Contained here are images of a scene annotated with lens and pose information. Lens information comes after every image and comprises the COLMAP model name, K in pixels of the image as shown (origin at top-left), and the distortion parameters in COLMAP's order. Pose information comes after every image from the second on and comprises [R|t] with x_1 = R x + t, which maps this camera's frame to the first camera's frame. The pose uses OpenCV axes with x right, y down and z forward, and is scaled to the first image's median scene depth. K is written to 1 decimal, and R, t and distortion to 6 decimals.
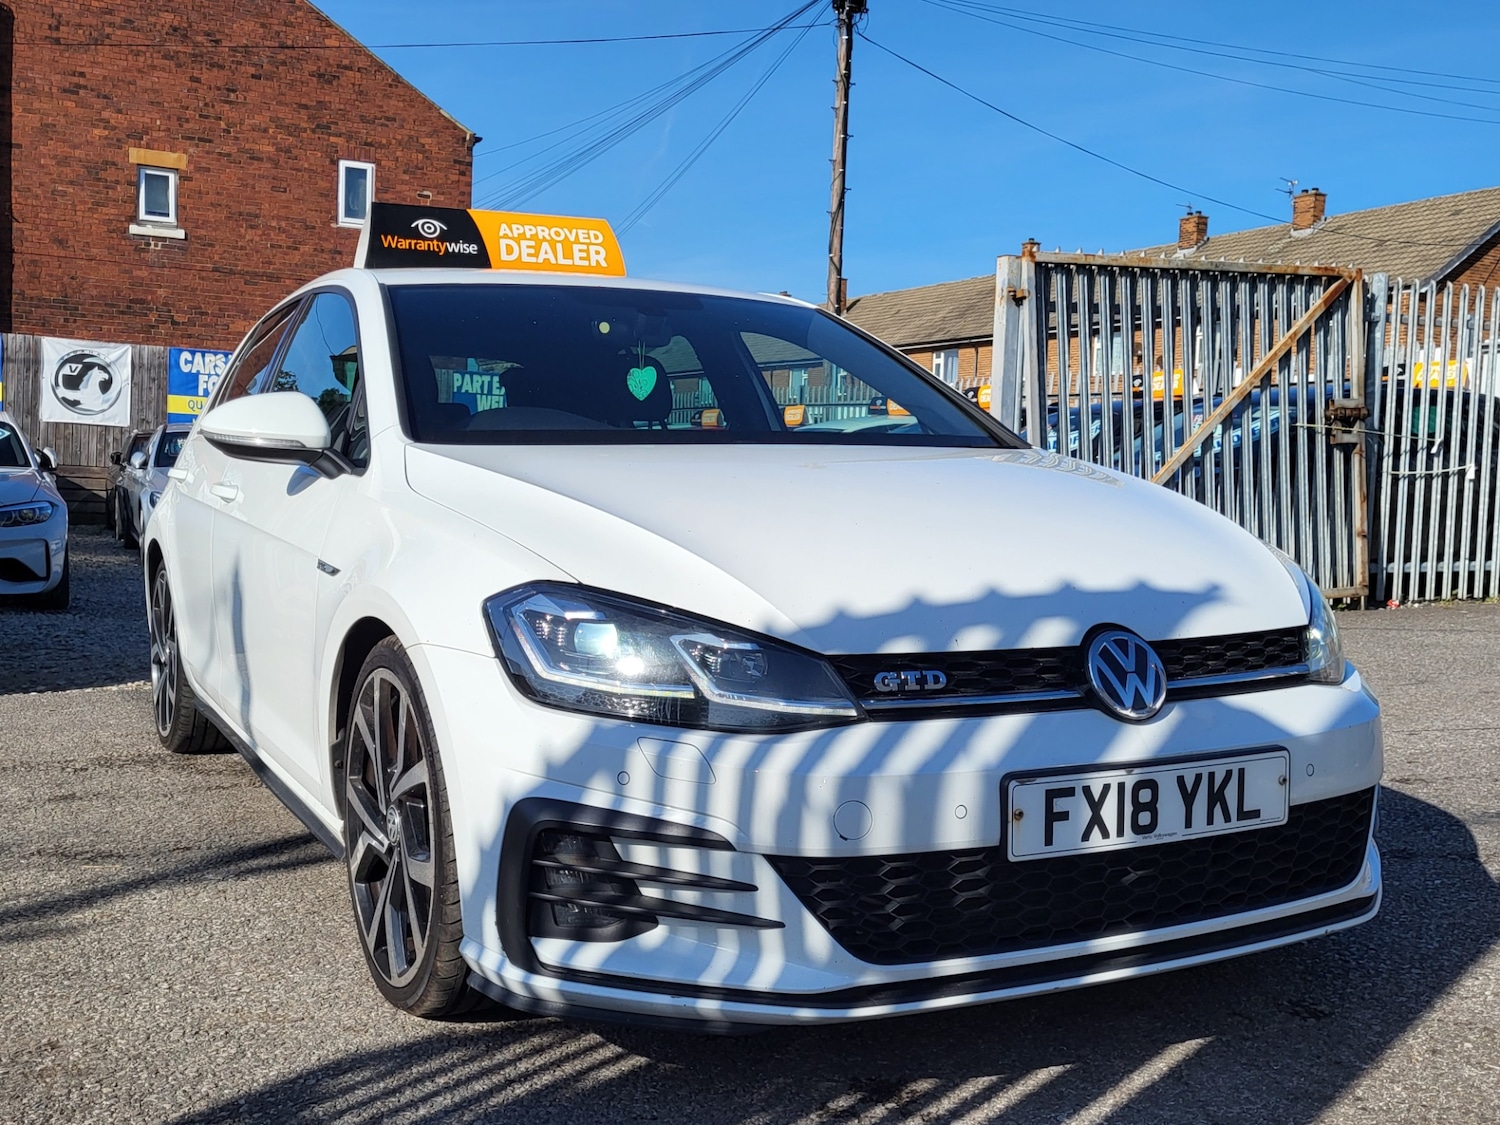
lens RADIAL K [[1508.8, 0, 751.9], [0, 1508.8, 593.2], [0, 0, 1]] dist [0.056081, -0.040561]
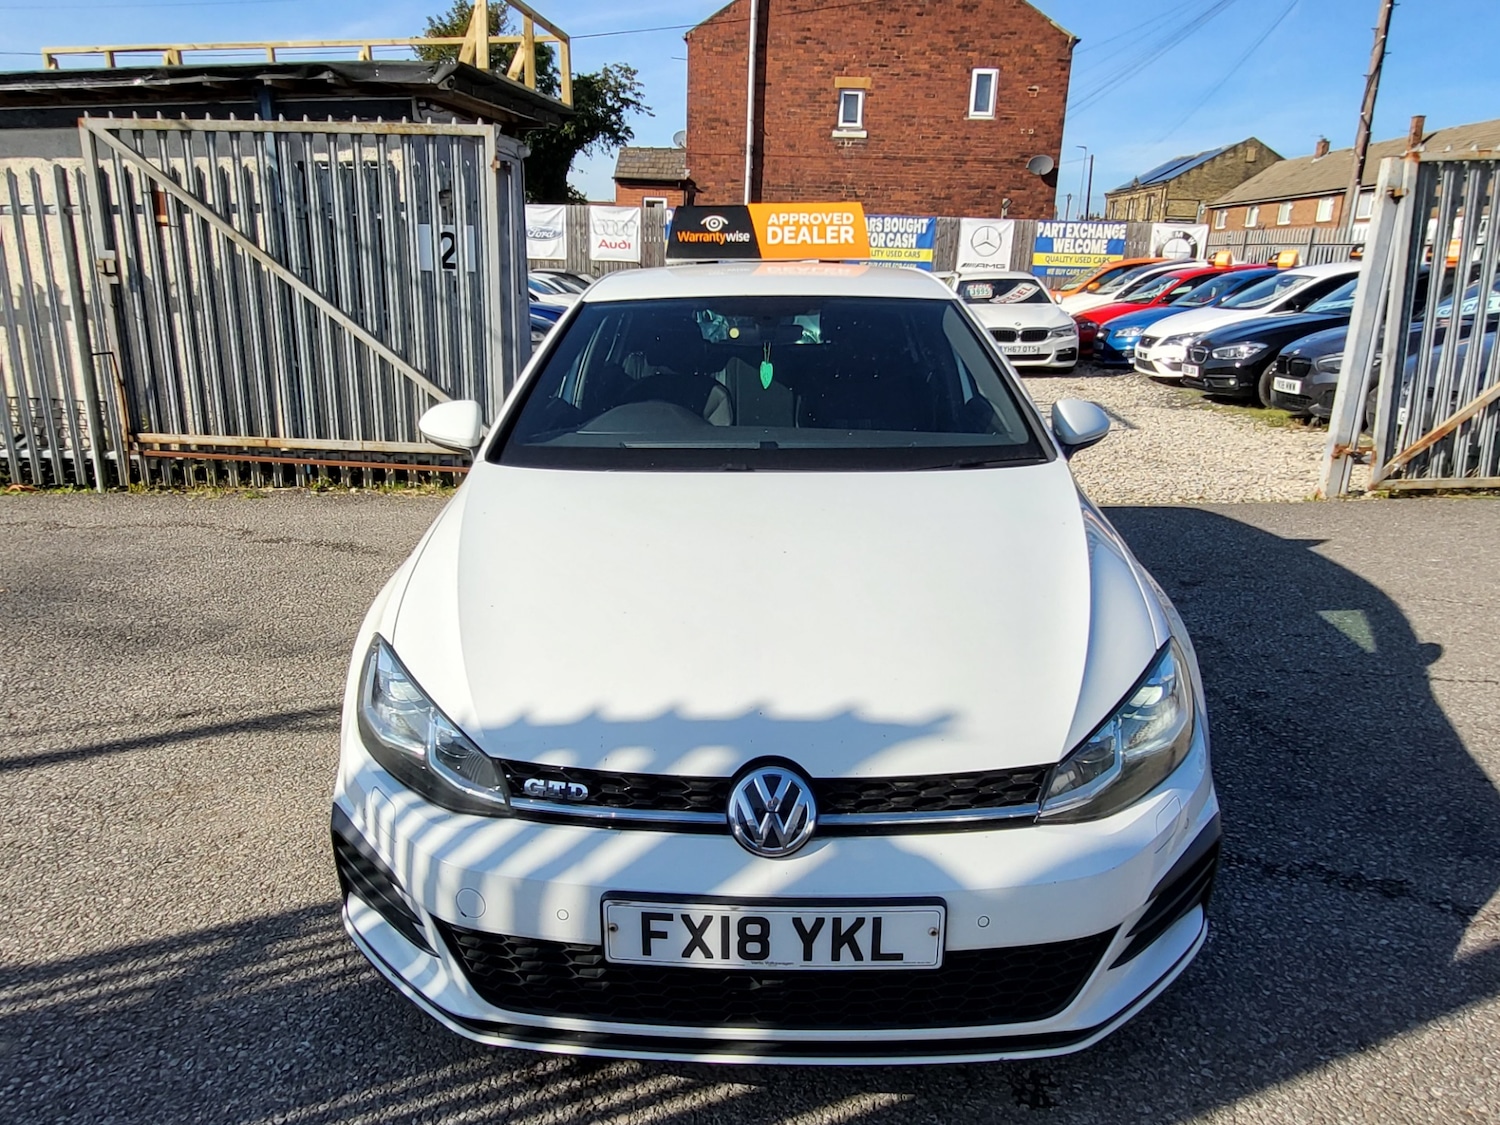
lens RADIAL K [[987.8, 0, 750.0], [0, 987.8, 562.5], [0, 0, 1]] dist [0.001911, -0.014050]
pose [[0.871427, 0.132966, -0.472161, 0.260224], [-0.035581, 0.977159, 0.209509, -0.126363], [0.489234, -0.165772, 0.856254, 0.205906]]
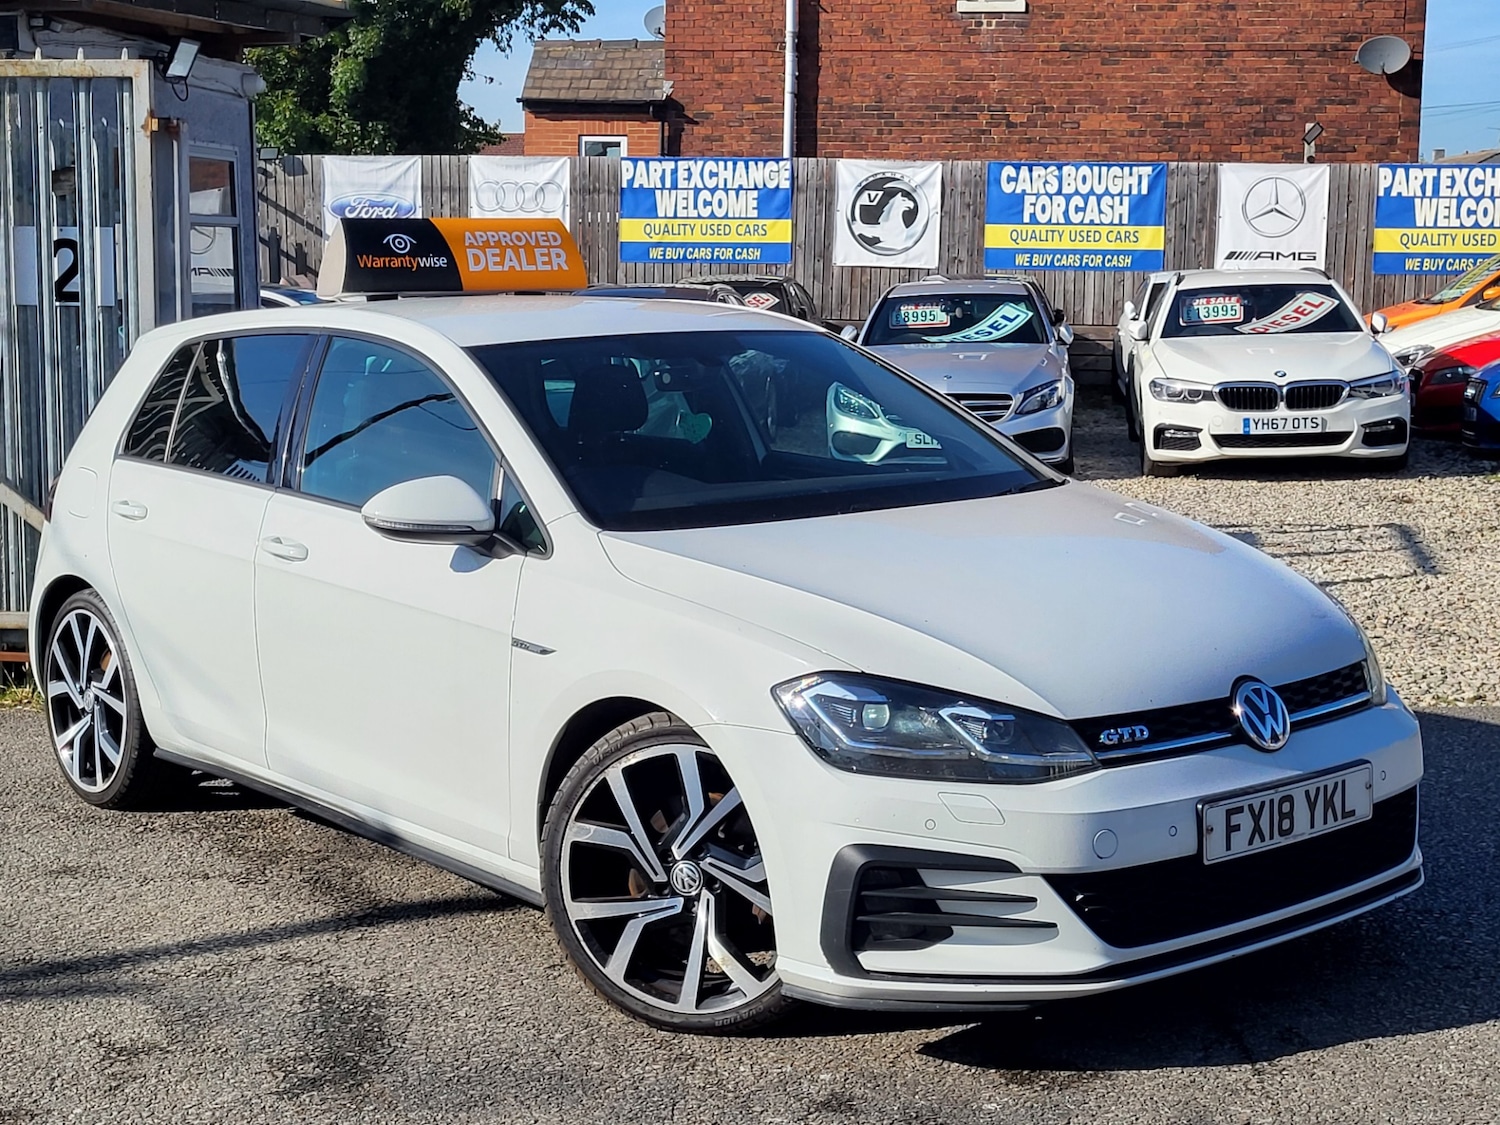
lens RADIAL K [[2161.8, 0, 788.0], [0, 2161.8, 555.8], [0, 0, 1]] dist [0.038112, -0.056257]
pose [[0.852560, 0.047798, -0.520440, 0.565042], [-0.020716, 0.998117, 0.057733, -0.134090], [0.522219, -0.038440, 0.851945, 0.085127]]
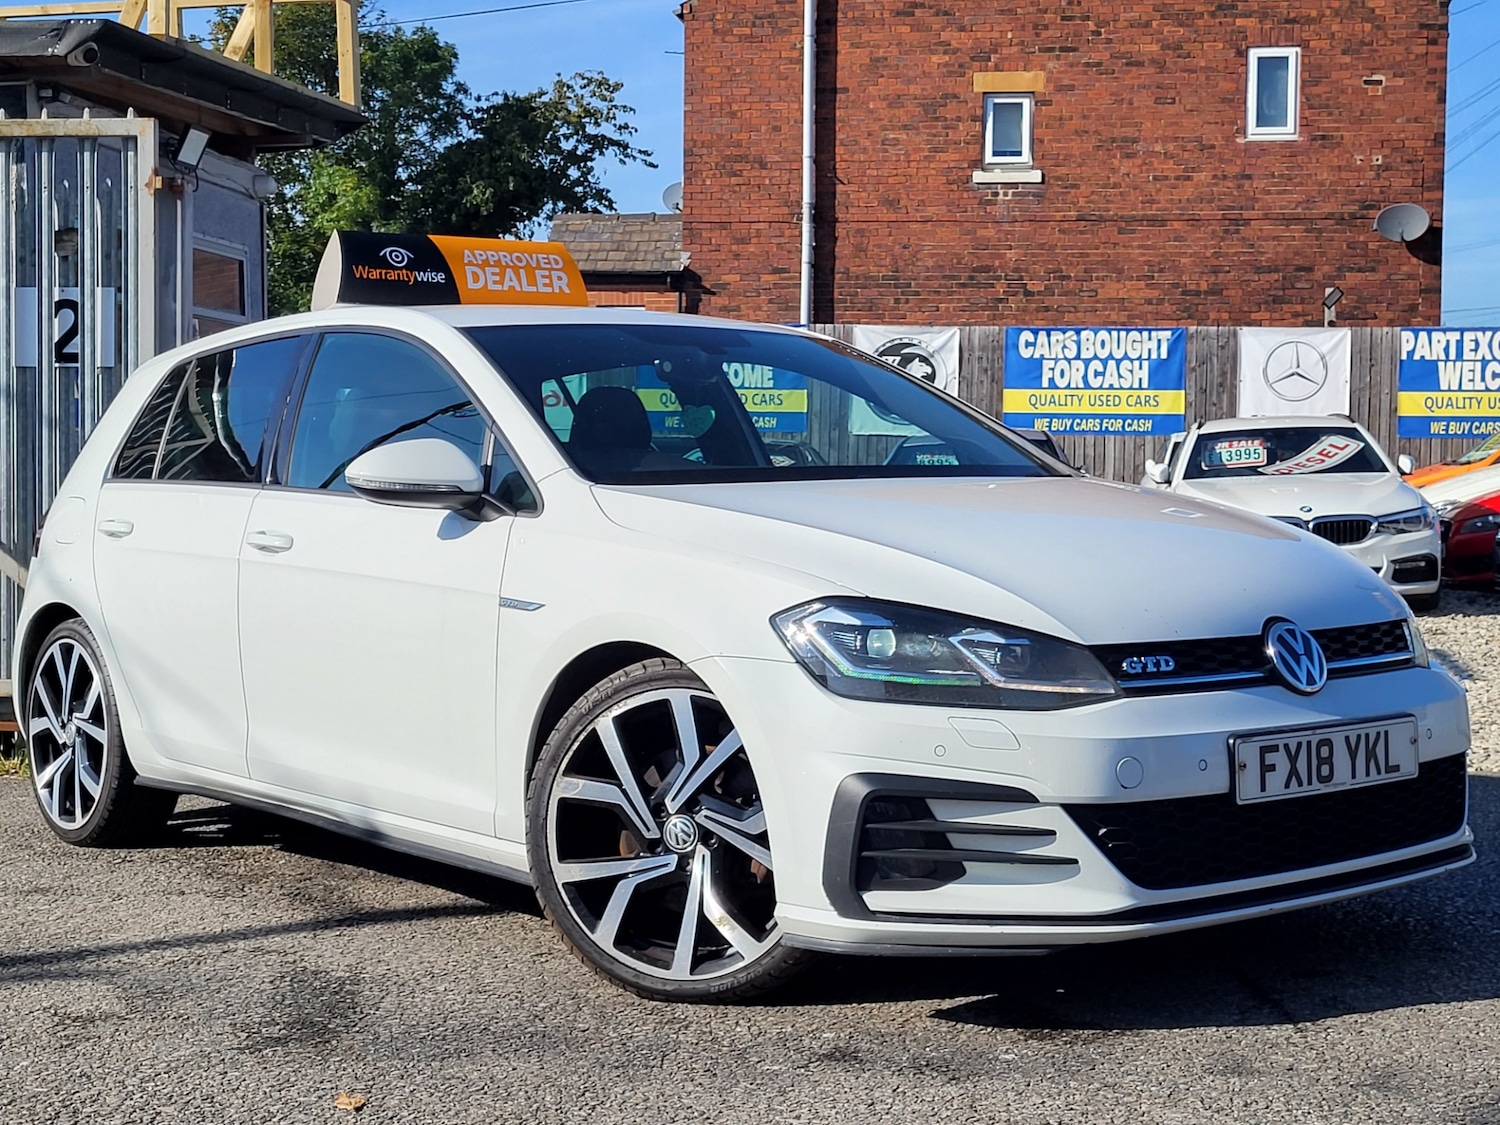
lens RADIAL K [[2176.3, 0, 750.0], [0, 2176.3, 562.5], [0, 0, 1]] dist [0.026147, -0.009661]
pose [[0.838175, -0.003427, -0.545391, 0.551543], [-0.018476, 0.999228, -0.034674, -0.020489], [0.545089, 0.039140, 0.837464, 0.127330]]
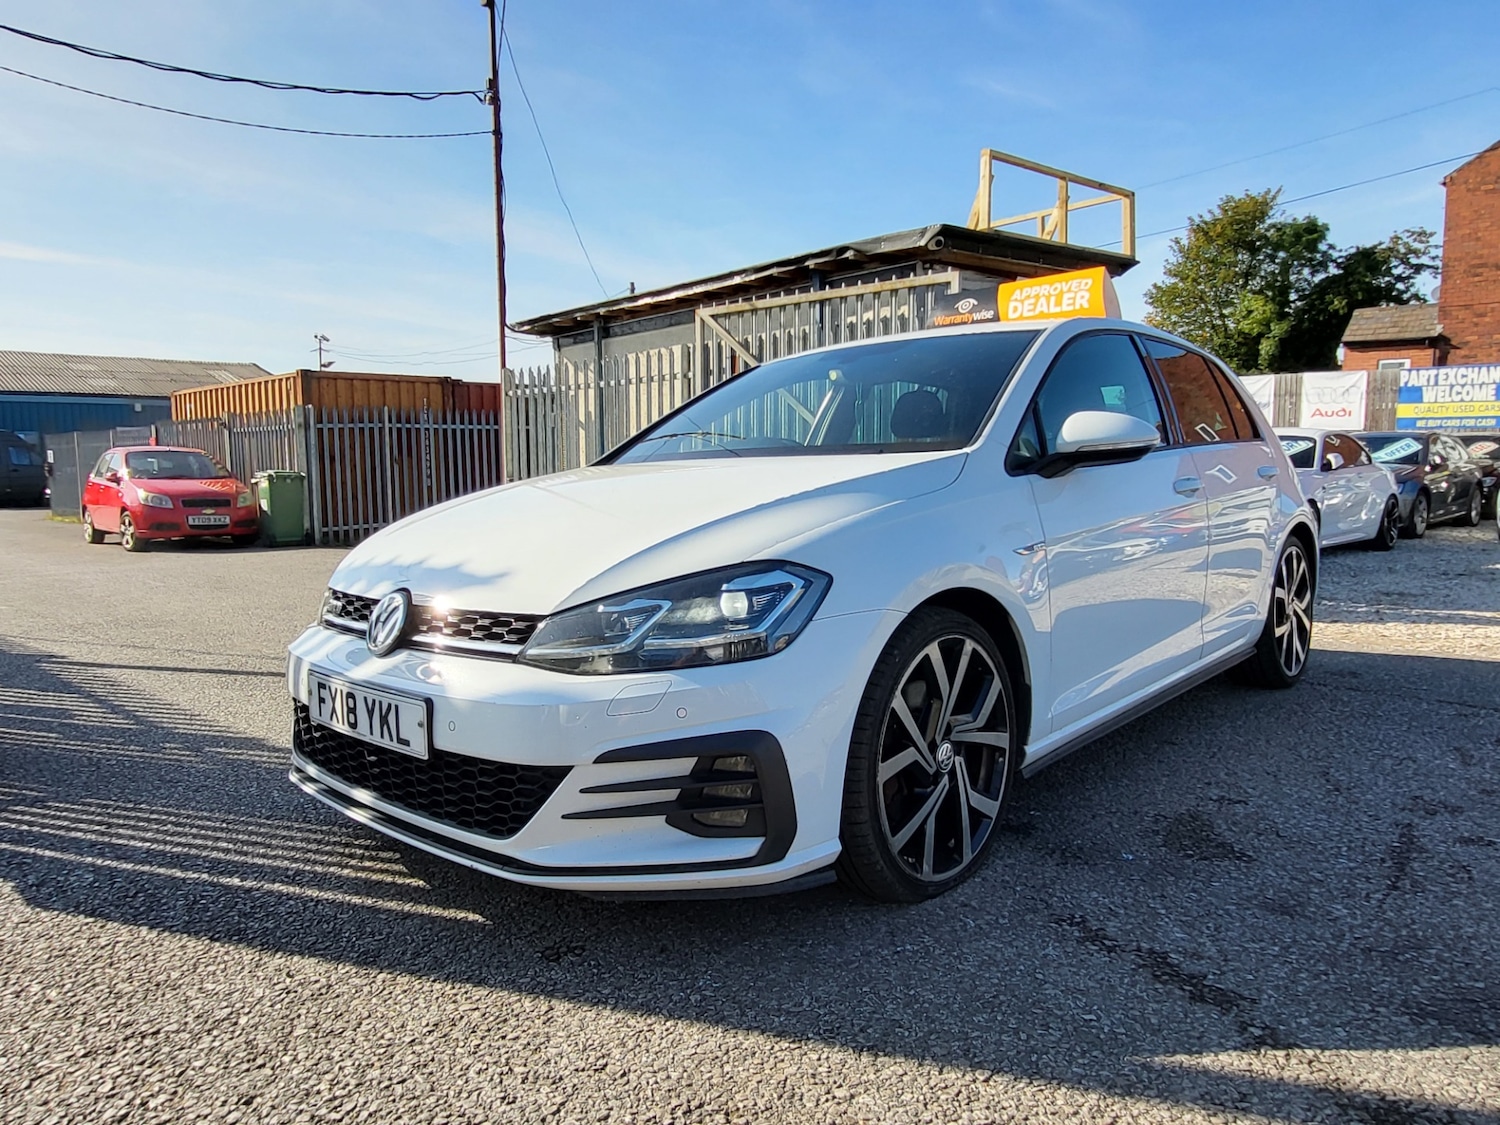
lens RADIAL K [[1012.5, 0, 757.8], [0, 1012.5, 560.3], [0, 0, 1]] dist [-0.005613, -0.006694]
pose [[0.328019, 0.065951, -0.942366, 0.617136], [-0.055986, 0.997164, 0.050299, -0.036688], [0.943011, 0.036260, 0.330781, 0.489060]]
